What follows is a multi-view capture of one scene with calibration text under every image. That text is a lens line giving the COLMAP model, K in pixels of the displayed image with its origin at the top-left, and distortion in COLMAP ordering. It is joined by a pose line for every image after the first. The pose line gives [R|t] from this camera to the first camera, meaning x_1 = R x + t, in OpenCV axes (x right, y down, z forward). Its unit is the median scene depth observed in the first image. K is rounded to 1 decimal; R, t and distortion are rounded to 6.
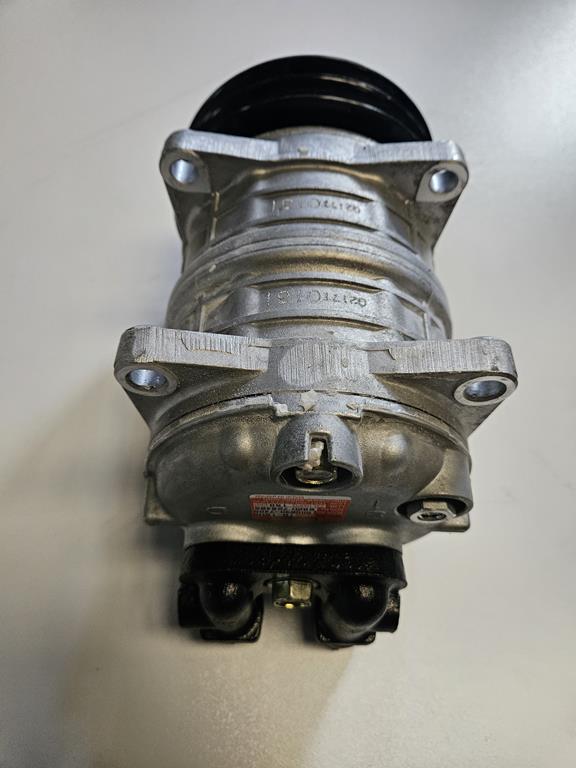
lens RADIAL K [[550.3, 0, 288.0], [0, 550.3, 384.0], [0, 0, 1]] dist [-0.001856, -0.000741]
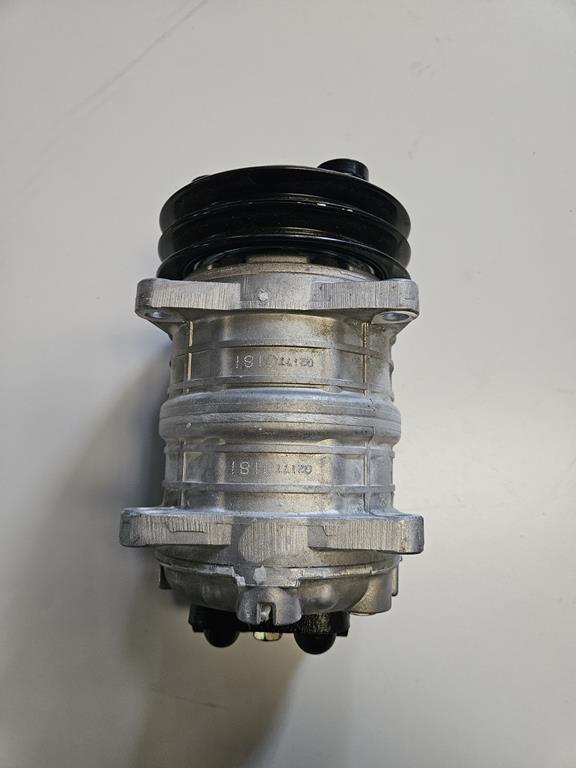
lens RADIAL K [[550.3, 0, 288.0], [0, 550.3, 384.0], [0, 0, 1]] dist [-0.001856, -0.000741]
pose [[0.996633, -0.015813, -0.080456, 0.184353], [0.042706, 0.937736, 0.344713, -0.725481], [0.069995, -0.346988, 0.935254, -0.086469]]
